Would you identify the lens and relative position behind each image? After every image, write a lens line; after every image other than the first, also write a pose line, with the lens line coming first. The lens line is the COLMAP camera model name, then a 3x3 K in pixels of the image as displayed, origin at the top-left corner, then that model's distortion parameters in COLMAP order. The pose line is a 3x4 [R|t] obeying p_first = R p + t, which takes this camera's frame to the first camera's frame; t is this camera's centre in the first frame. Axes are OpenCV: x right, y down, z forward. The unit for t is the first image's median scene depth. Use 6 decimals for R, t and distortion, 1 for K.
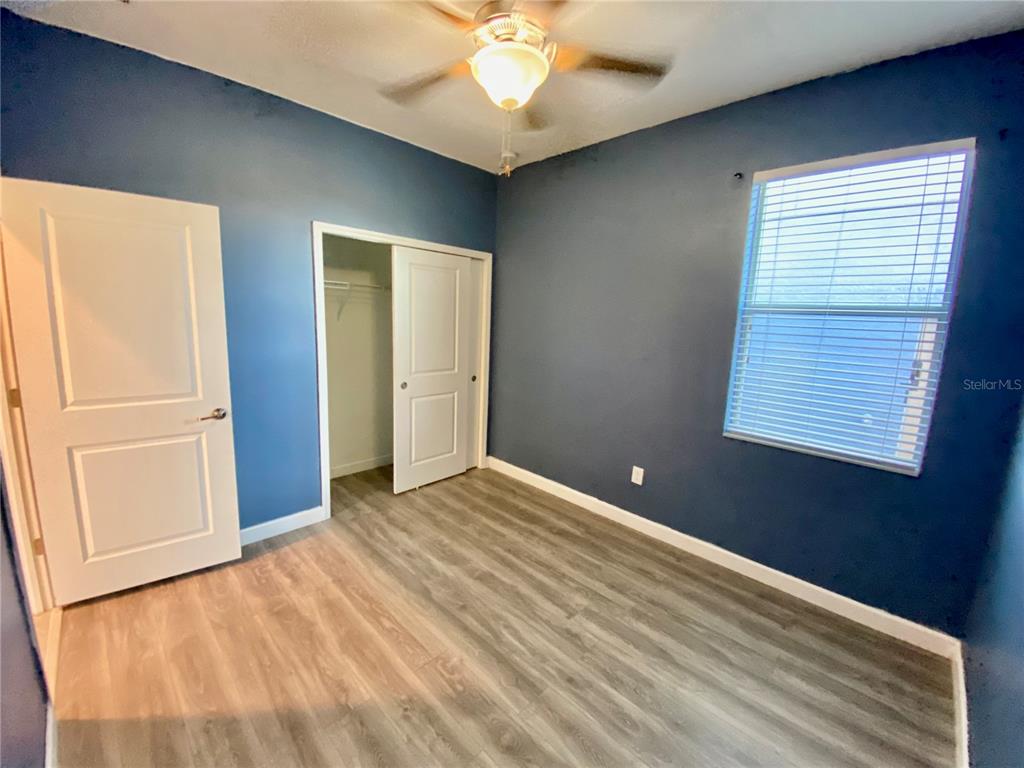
lens RADIAL K [[413.5, 0, 508.0], [0, 413.5, 378.7], [0, 0, 1]] dist [0.032946, -0.024063]
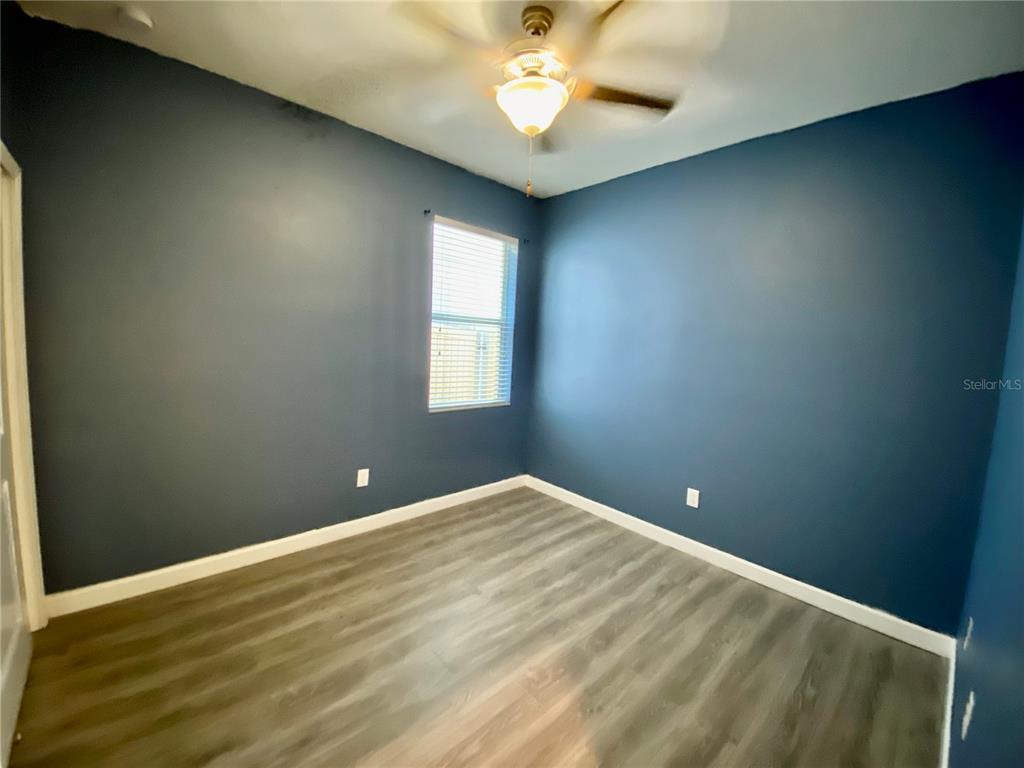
lens RADIAL K [[413.5, 0, 508.0], [0, 413.5, 378.7], [0, 0, 1]] dist [0.032946, -0.024063]
pose [[0.058113, -0.134002, 0.989276, -0.886238], [0.104296, 0.986343, 0.127478, -0.130953], [-0.992847, 0.095769, 0.071295, 0.797703]]
